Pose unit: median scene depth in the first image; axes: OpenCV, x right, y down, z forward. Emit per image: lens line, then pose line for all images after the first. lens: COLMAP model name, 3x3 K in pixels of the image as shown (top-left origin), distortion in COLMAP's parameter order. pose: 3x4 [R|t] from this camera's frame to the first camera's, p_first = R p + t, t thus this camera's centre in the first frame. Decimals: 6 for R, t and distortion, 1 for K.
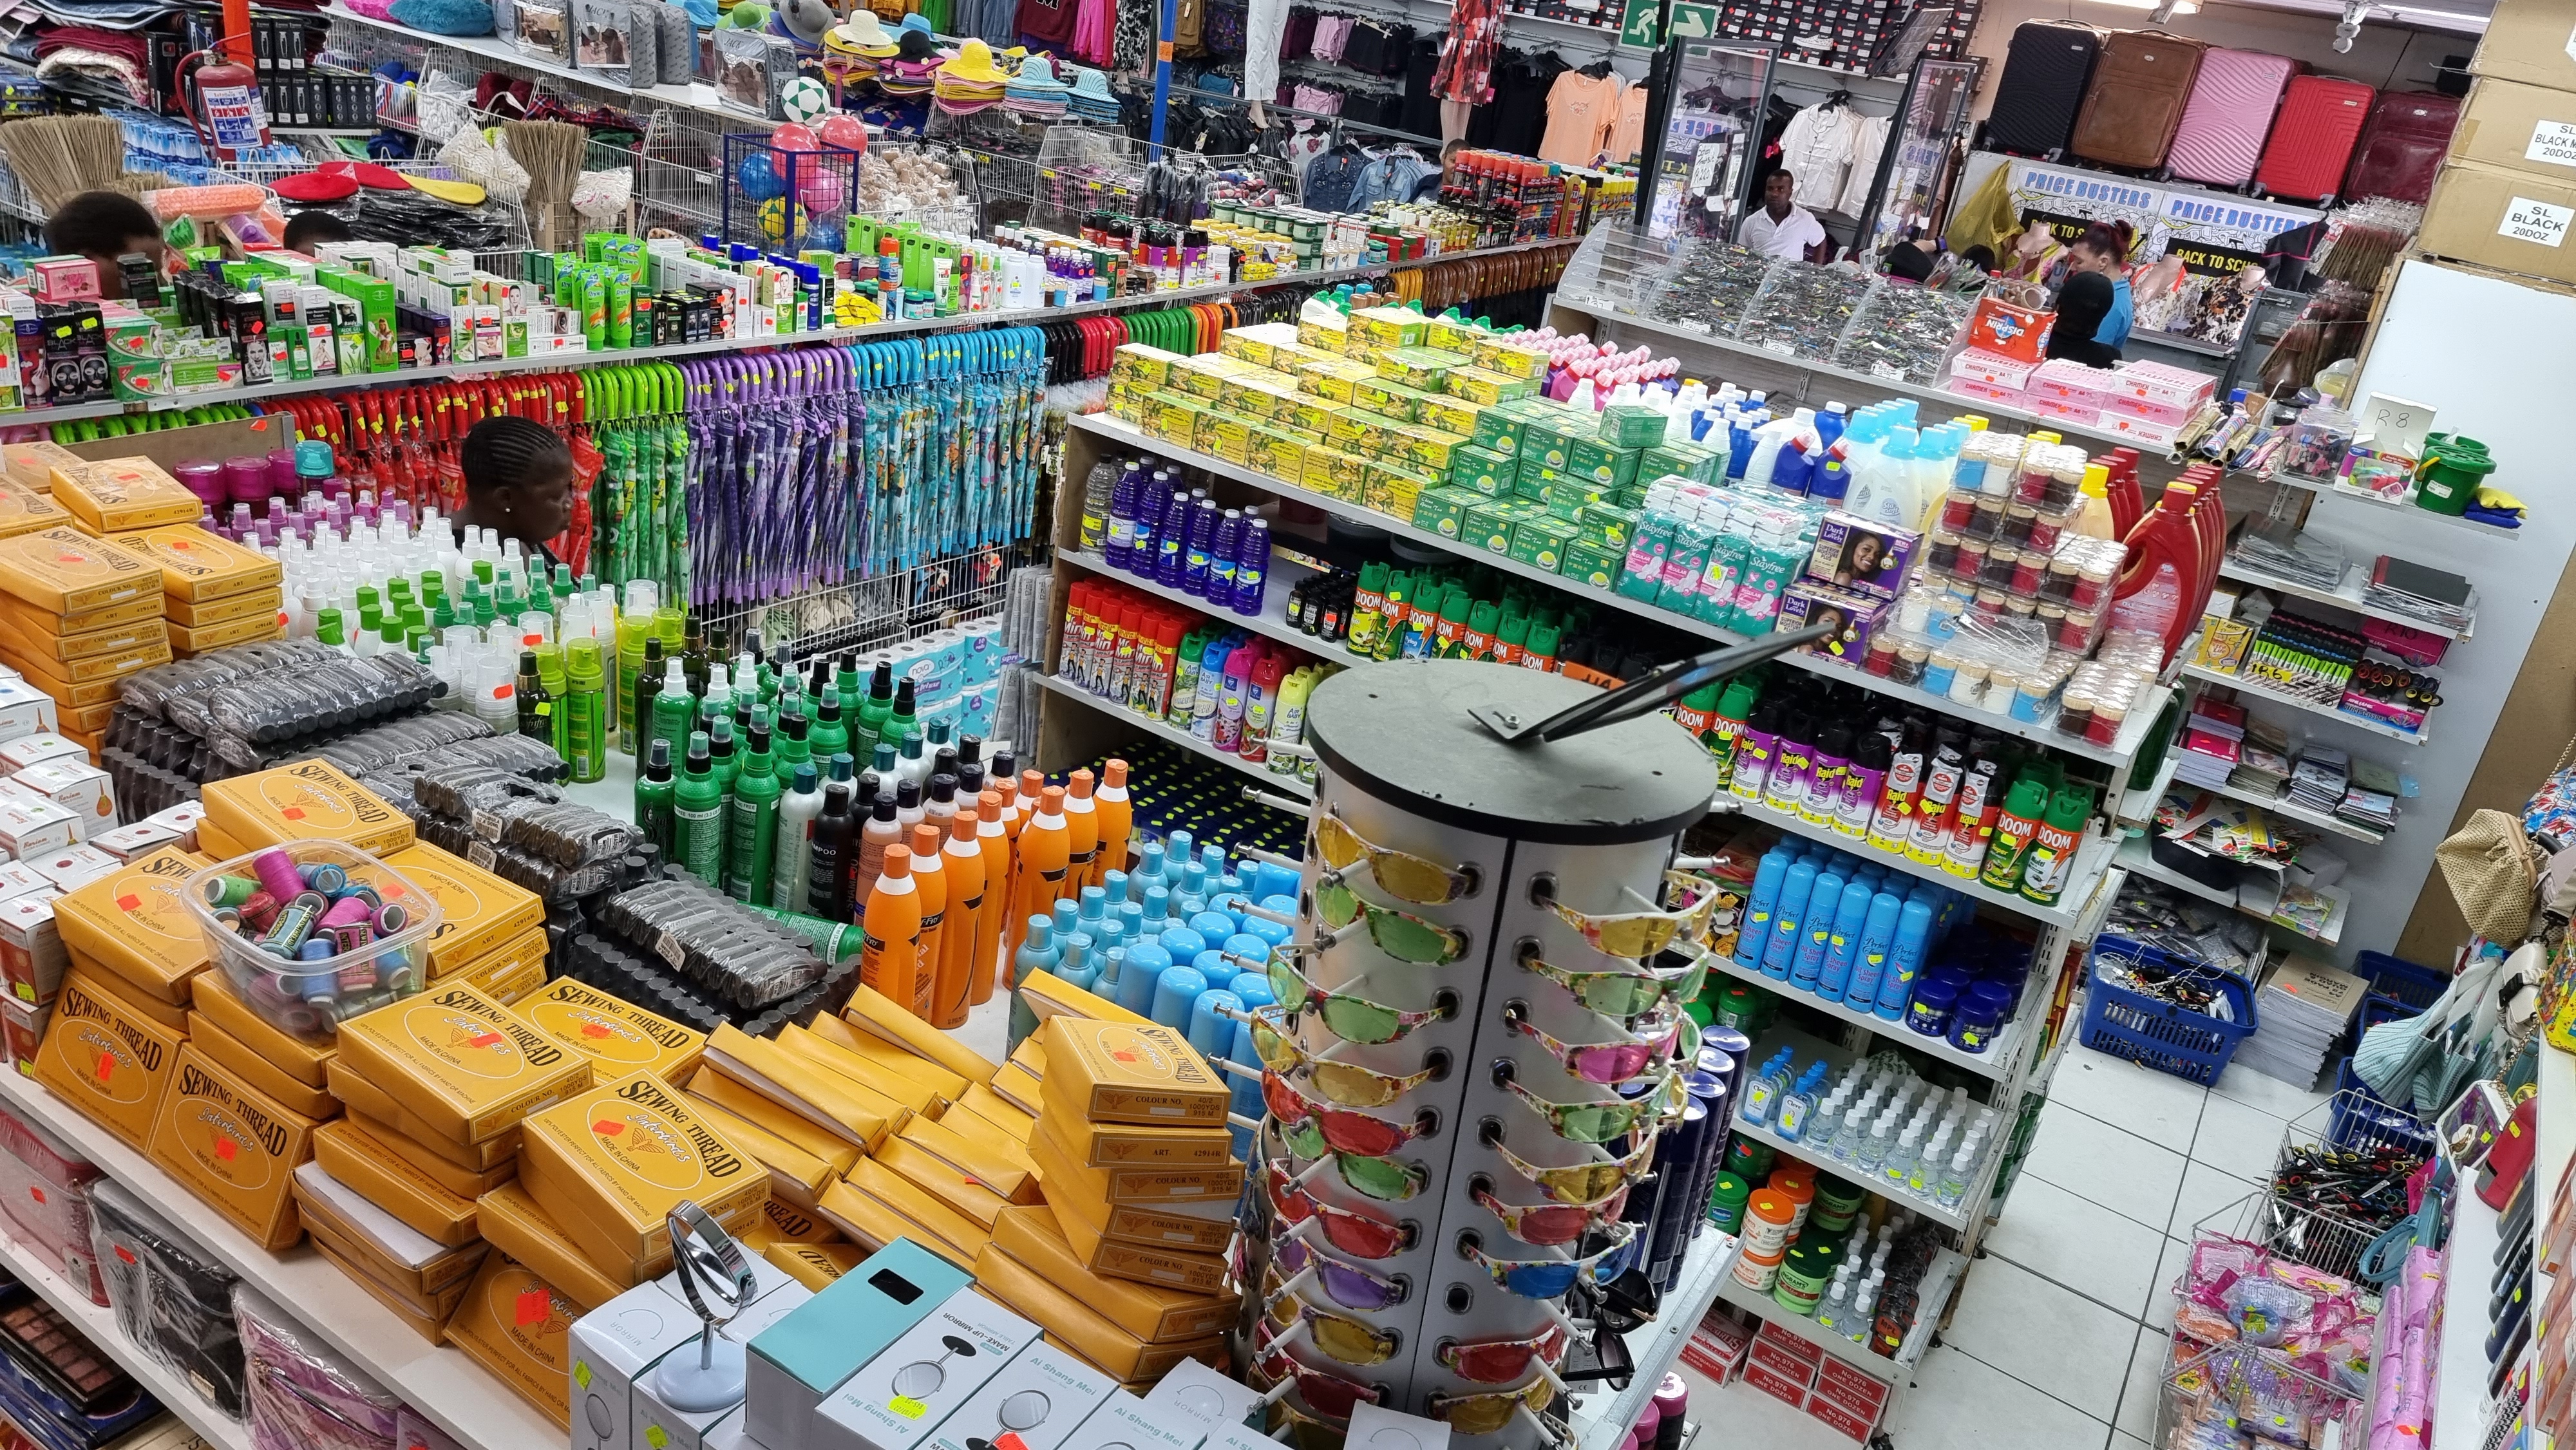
lens RADIAL K [[1791.6, 0, 1308.4], [0, 1791.6, 734.0], [0, 0, 1]] dist [0.080182, -0.065454]
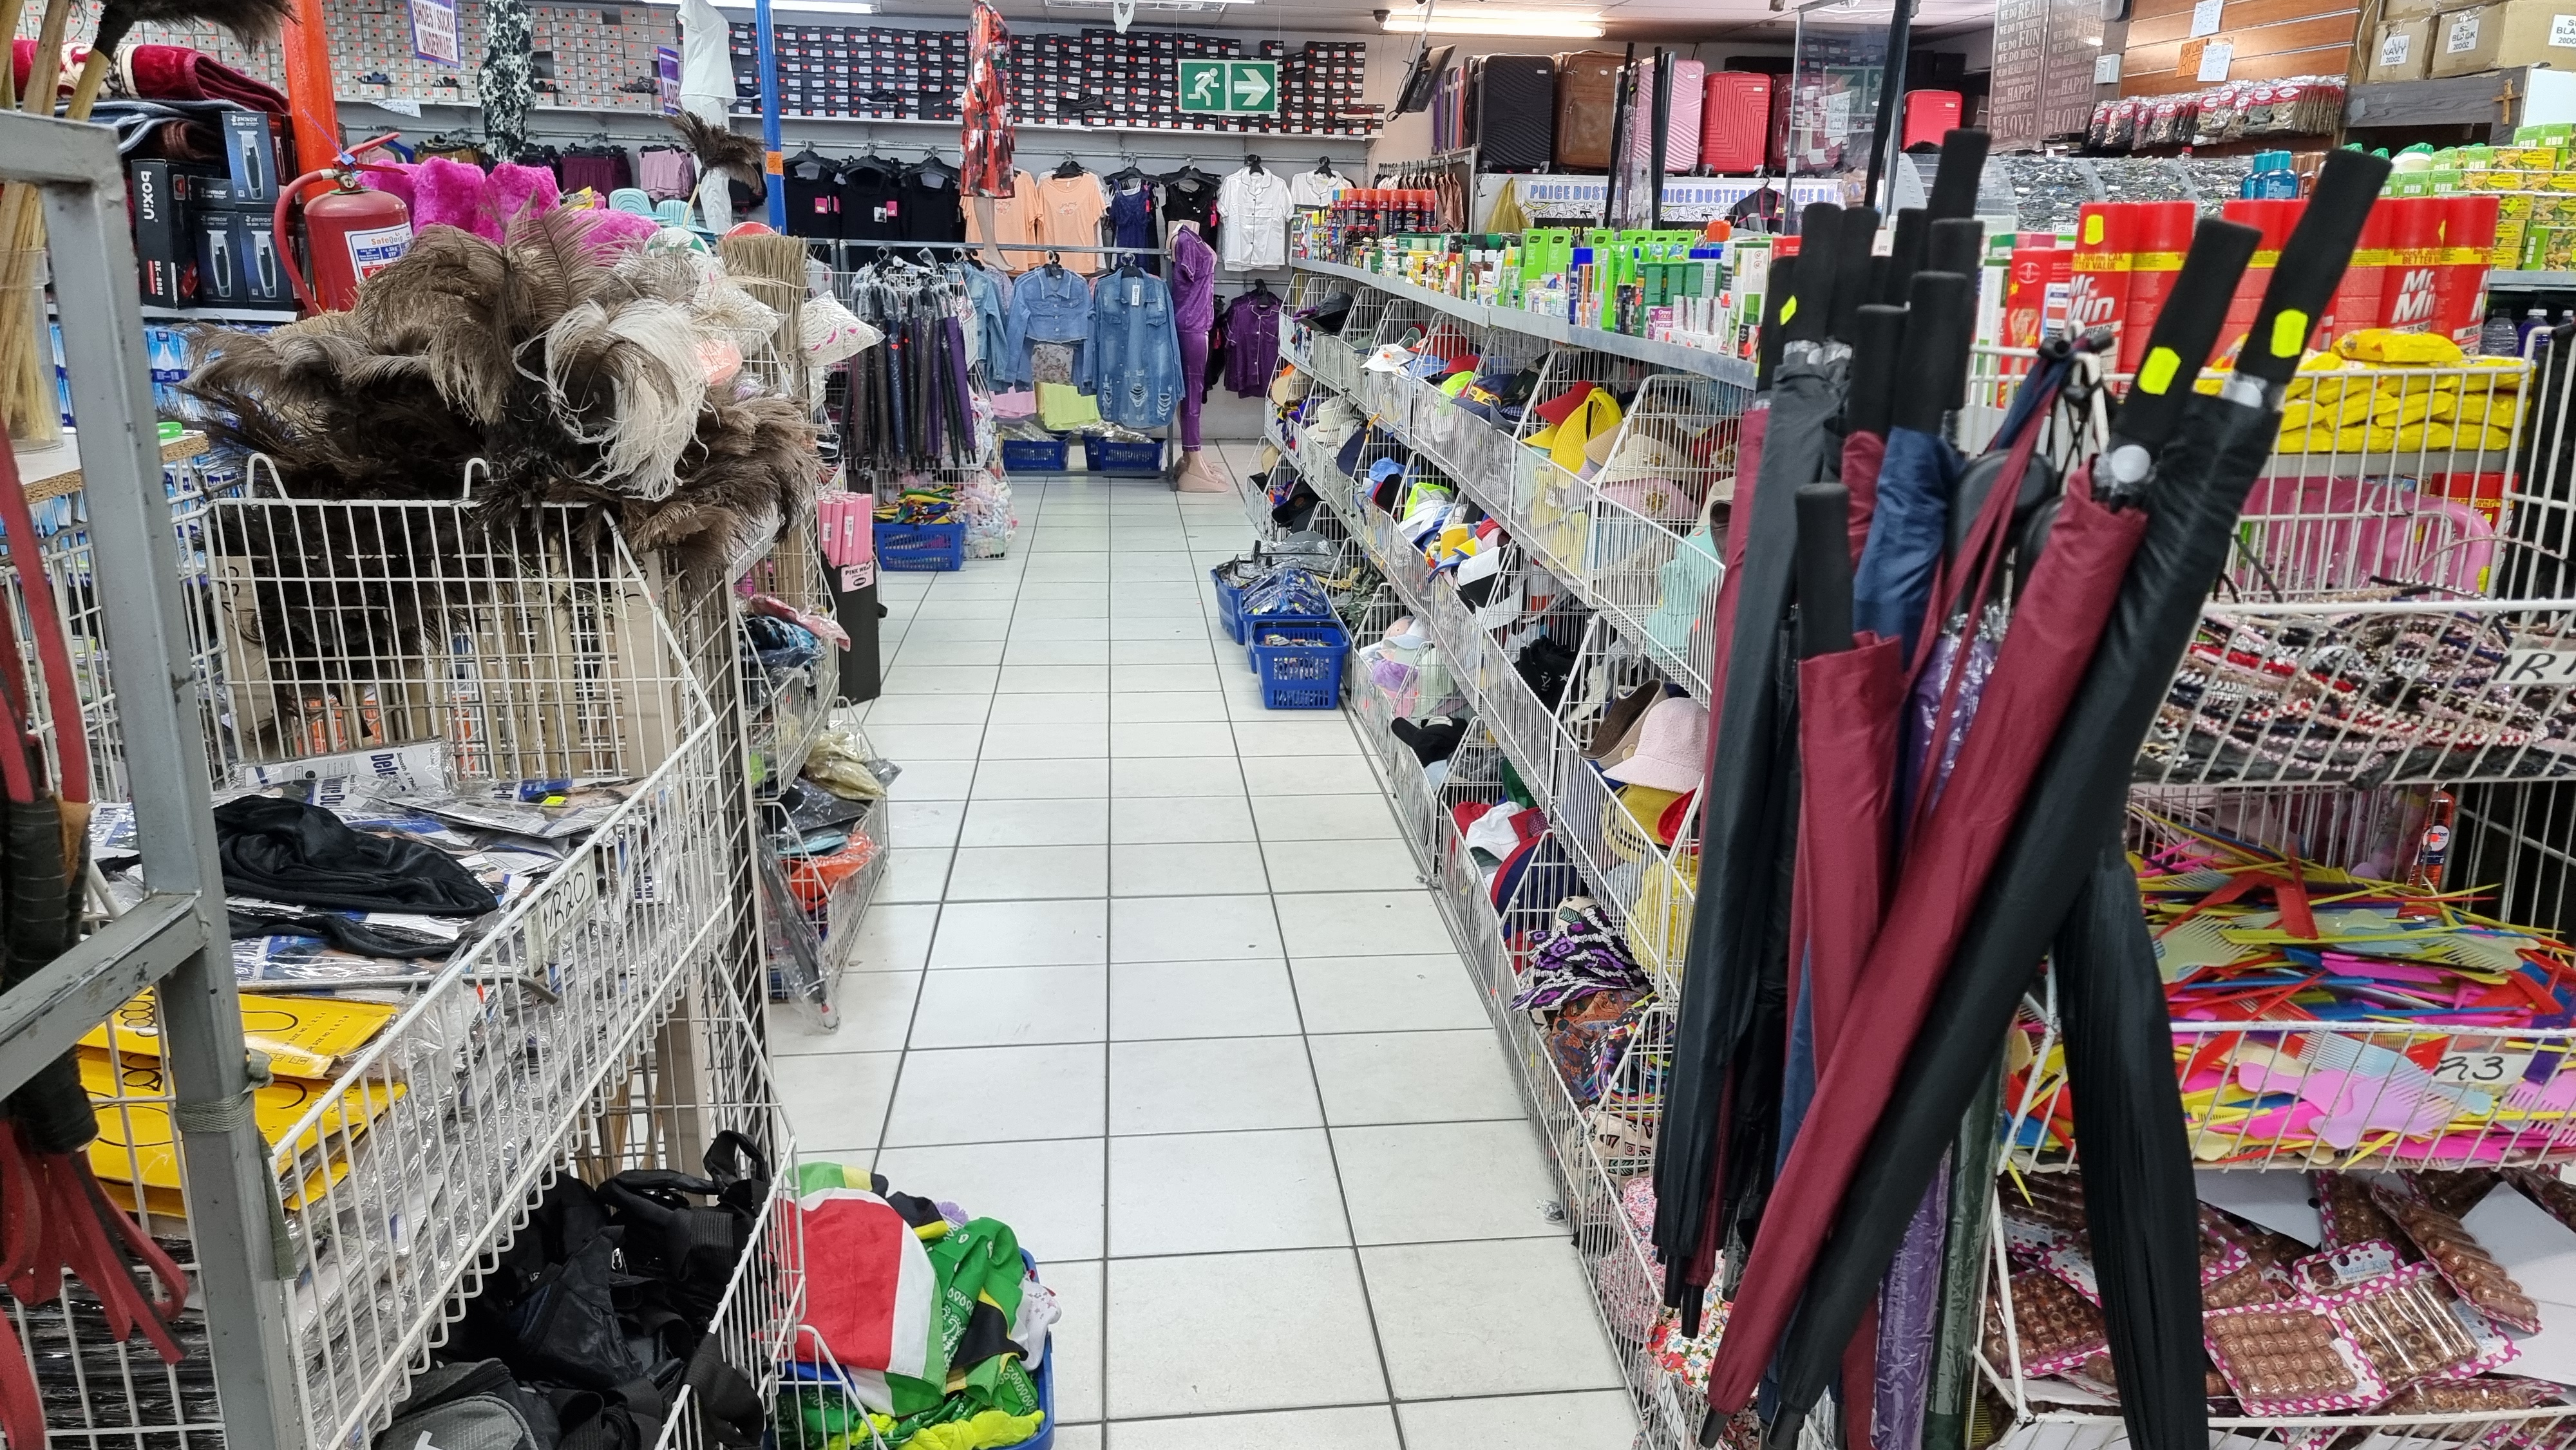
lens RADIAL K [[1791.6, 0, 1333.1], [0, 1791.6, 717.0], [0, 0, 1]] dist [0.080182, -0.065454]
pose [[0.773393, -0.289717, 0.563851, -0.689636], [0.340290, 0.940179, 0.016330, -0.109136], [-0.534852, 0.179243, 0.825715, 0.370792]]
